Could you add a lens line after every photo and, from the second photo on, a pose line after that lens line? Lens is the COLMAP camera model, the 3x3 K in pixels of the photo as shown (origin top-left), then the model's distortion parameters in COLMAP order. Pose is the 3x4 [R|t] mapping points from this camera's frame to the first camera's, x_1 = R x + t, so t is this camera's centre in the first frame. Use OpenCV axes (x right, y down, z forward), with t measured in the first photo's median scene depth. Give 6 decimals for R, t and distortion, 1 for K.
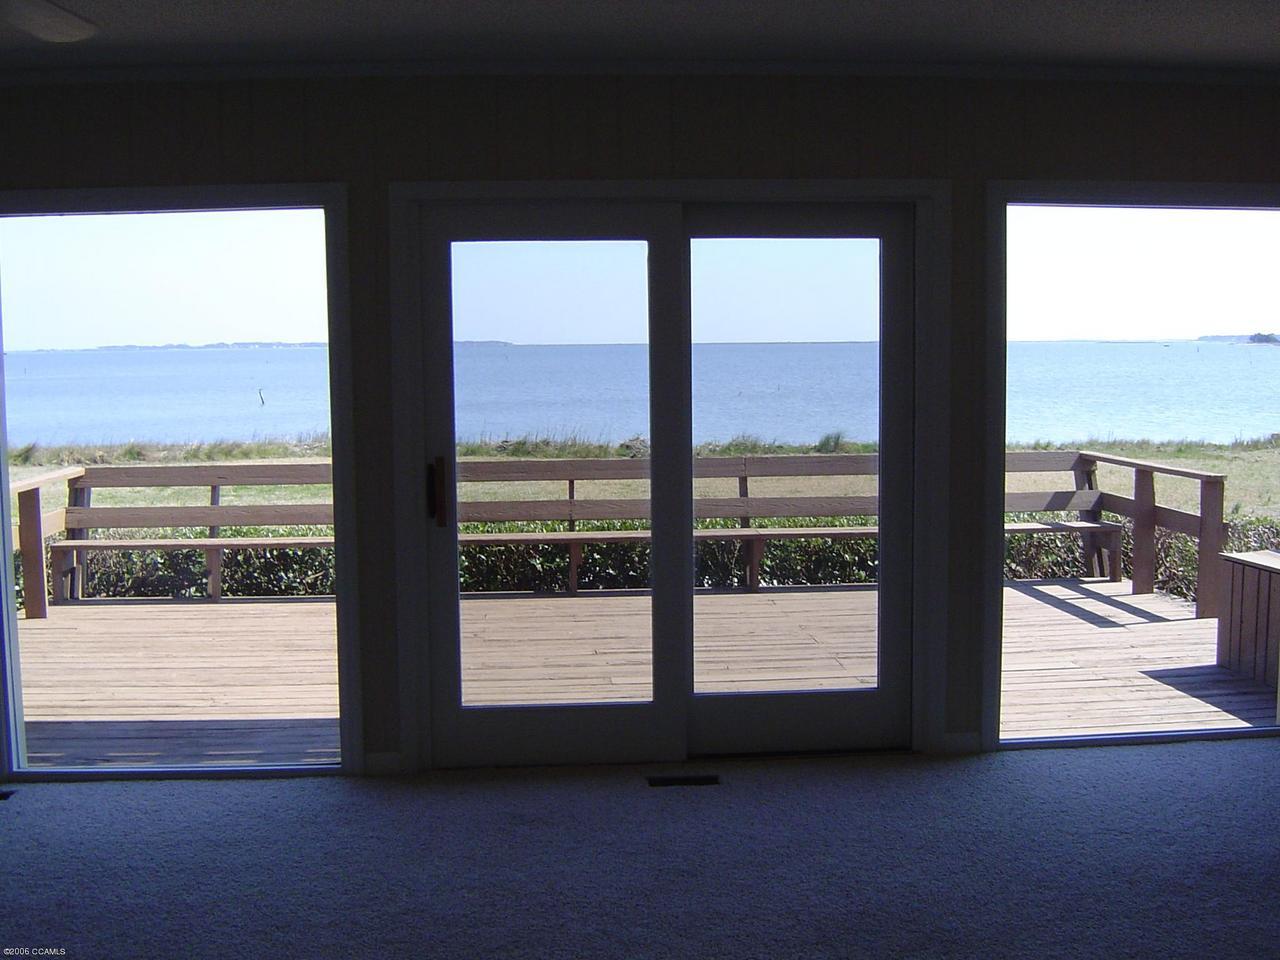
lens RADIAL K [[1460.2, 0, 640.0], [0, 1460.2, 480.0], [0, 0, 1]] dist [-0.120861, -0.020646]
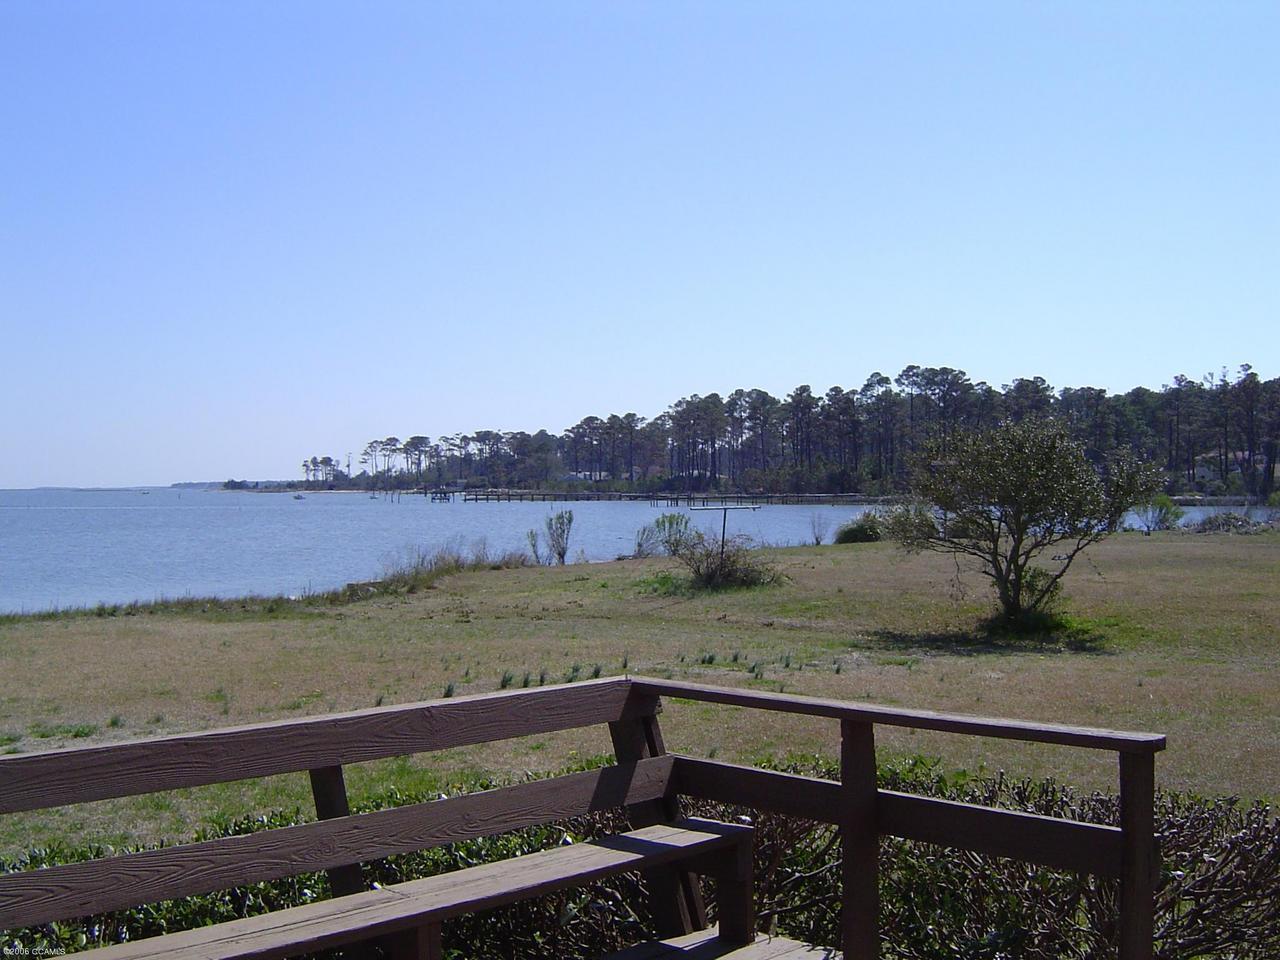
lens RADIAL K [[1460.2, 0, 640.0], [0, 1460.2, 480.0], [0, 0, 1]] dist [-0.120861, -0.020646]
pose [[0.771712, 0.005685, 0.635947, -0.006386], [0.059499, 0.994929, -0.081095, -0.047974], [-0.633183, 0.100420, 0.767460, 0.628354]]
